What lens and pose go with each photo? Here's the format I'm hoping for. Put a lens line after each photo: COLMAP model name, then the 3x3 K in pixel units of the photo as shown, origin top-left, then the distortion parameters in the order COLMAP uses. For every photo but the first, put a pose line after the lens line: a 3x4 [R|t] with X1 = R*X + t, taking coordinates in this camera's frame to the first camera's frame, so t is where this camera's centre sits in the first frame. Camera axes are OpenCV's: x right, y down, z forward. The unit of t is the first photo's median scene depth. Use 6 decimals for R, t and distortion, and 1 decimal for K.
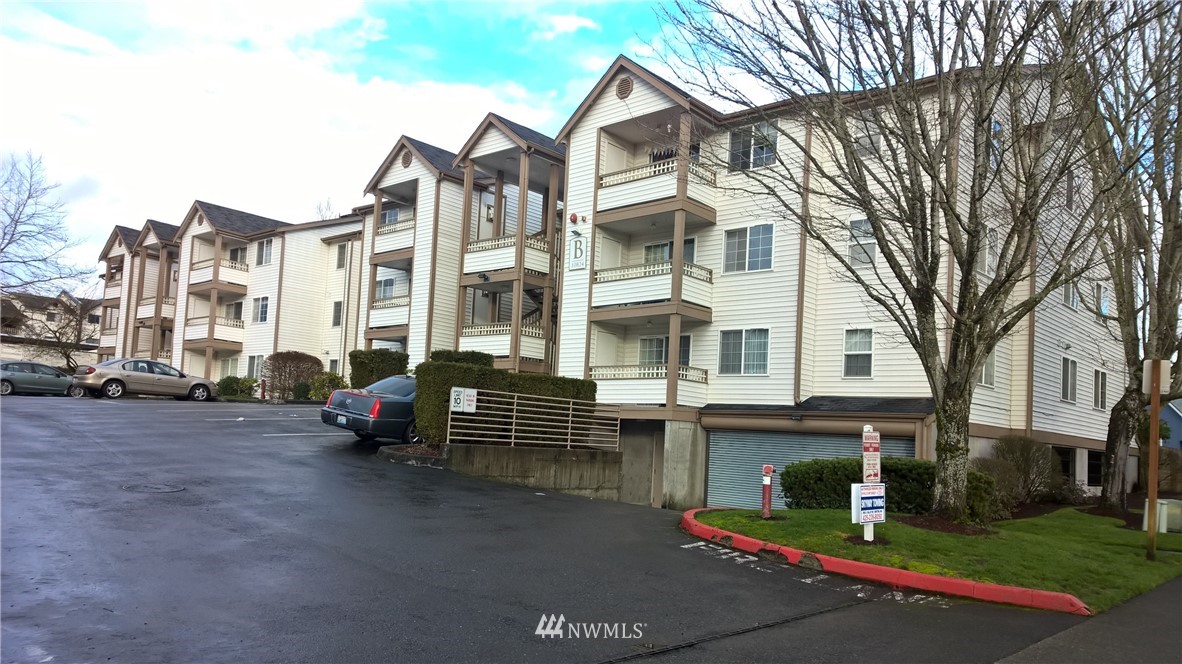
lens RADIAL K [[879.0, 0, 591.0], [0, 879.0, 332.0], [0, 0, 1]] dist [0.087190, -0.062762]
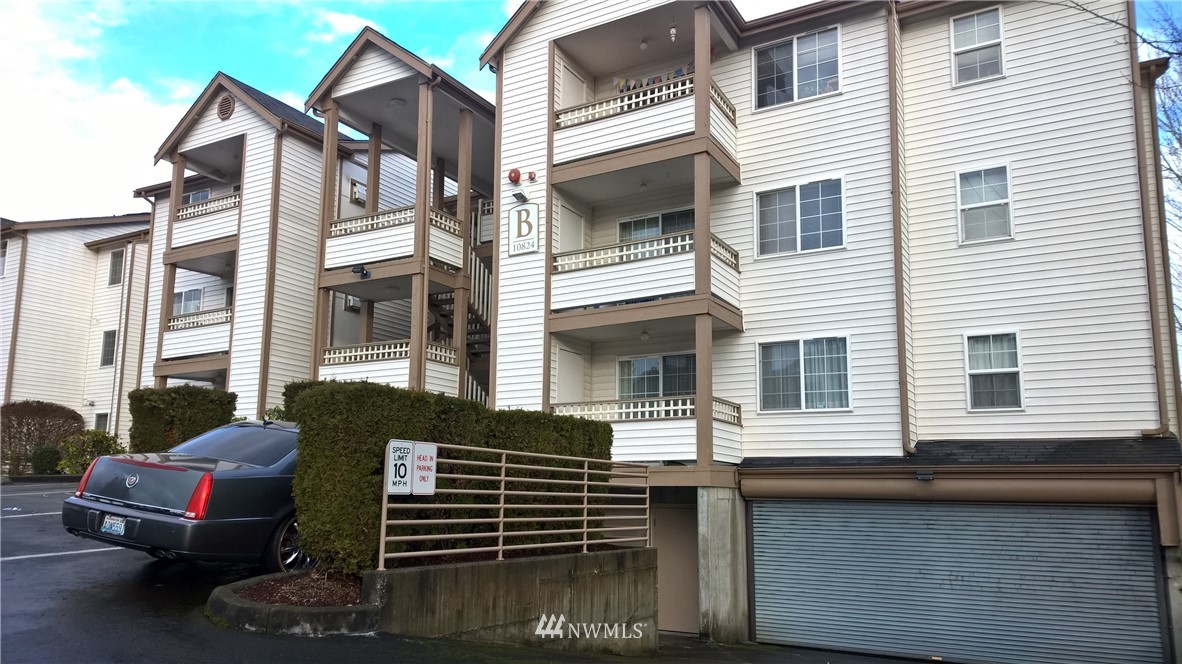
lens RADIAL K [[879.0, 0, 591.0], [0, 879.0, 332.0], [0, 0, 1]] dist [0.087190, -0.062762]
pose [[0.977241, -0.003152, 0.212110, -0.104572], [0.015944, 0.998152, -0.058629, 0.024582], [-0.211533, 0.060677, 0.975486, 0.369309]]
